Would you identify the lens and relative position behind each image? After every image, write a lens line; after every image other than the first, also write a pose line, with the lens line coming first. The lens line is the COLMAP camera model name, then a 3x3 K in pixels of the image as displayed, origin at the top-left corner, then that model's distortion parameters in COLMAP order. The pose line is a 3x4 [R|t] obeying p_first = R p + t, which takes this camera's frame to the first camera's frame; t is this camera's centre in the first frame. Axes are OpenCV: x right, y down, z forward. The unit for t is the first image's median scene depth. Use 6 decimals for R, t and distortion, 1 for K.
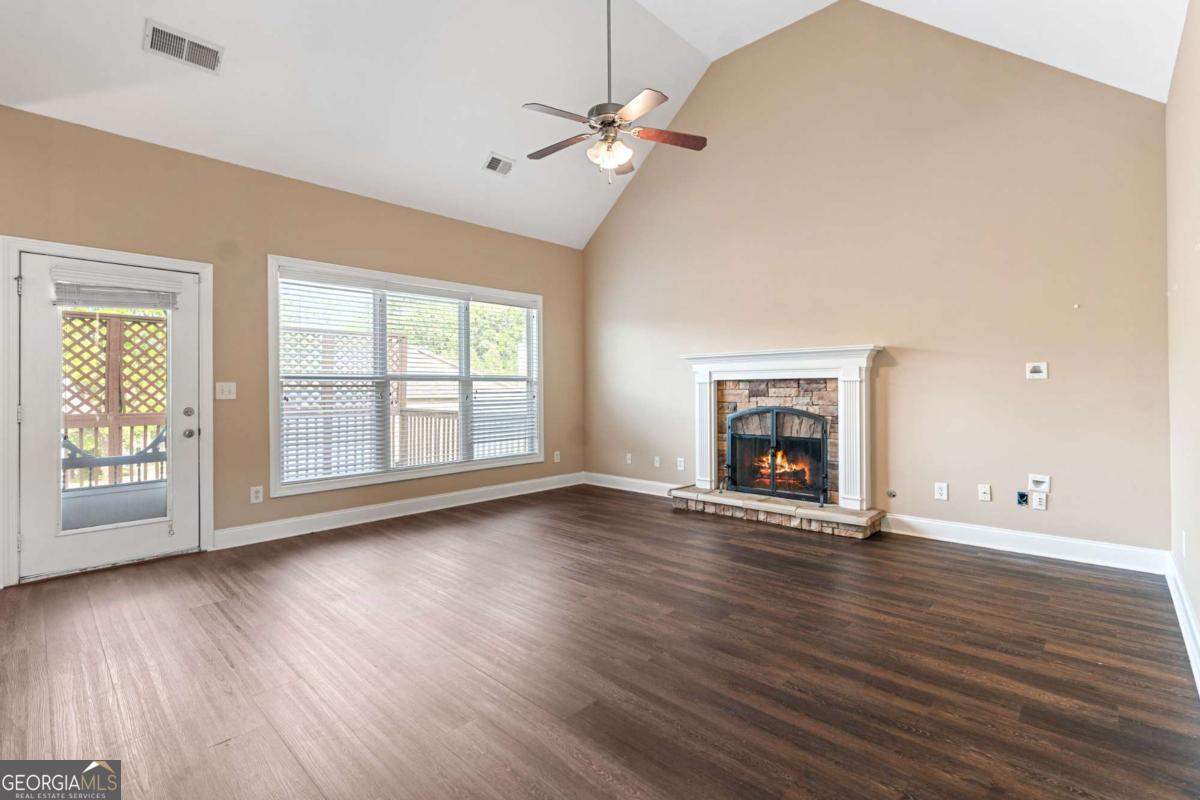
lens RADIAL K [[546.8, 0, 601.0], [0, 546.8, 391.2], [0, 0, 1]] dist [-0.012674, 0.003512]
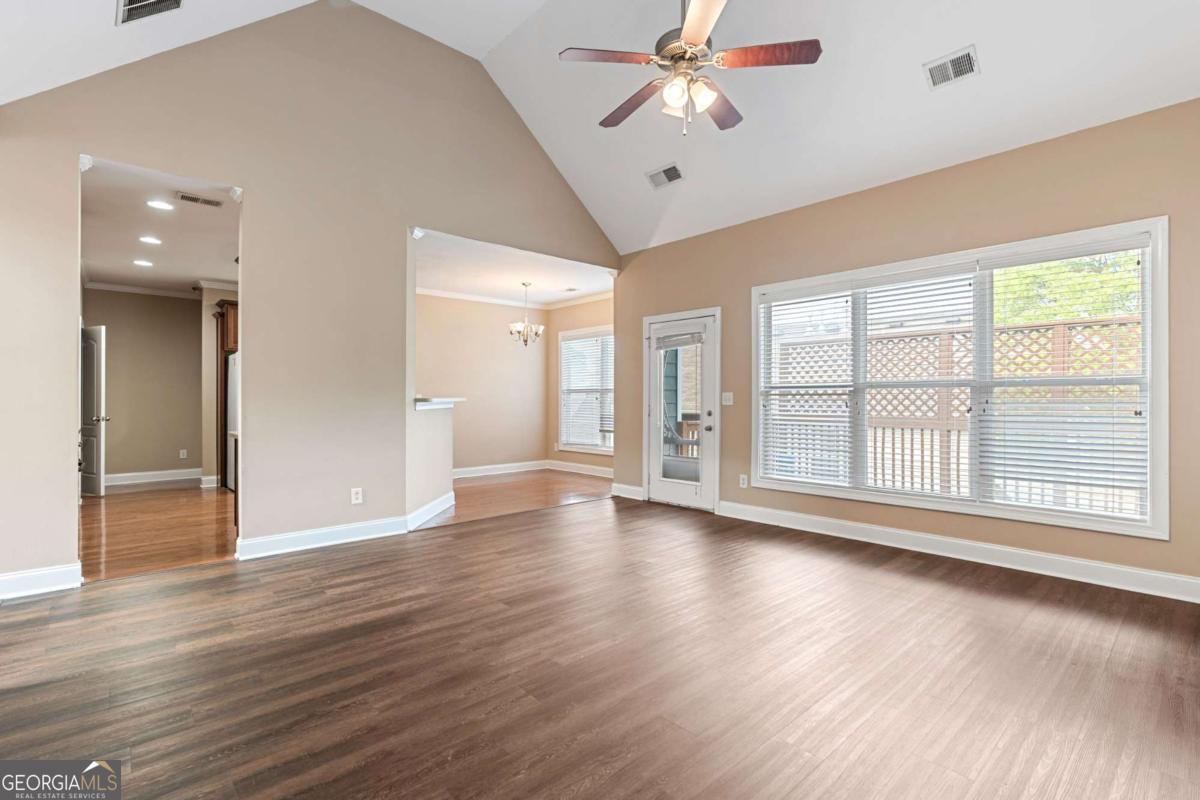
lens RADIAL K [[546.8, 0, 597.7], [0, 546.8, 399.3], [0, 0, 1]] dist [-0.012674, 0.003512]
pose [[-0.074358, 0.006551, -0.997210, 0.644951], [-0.002949, 0.999973, 0.006789, -0.007300], [0.997227, 0.003445, -0.074337, 0.749481]]
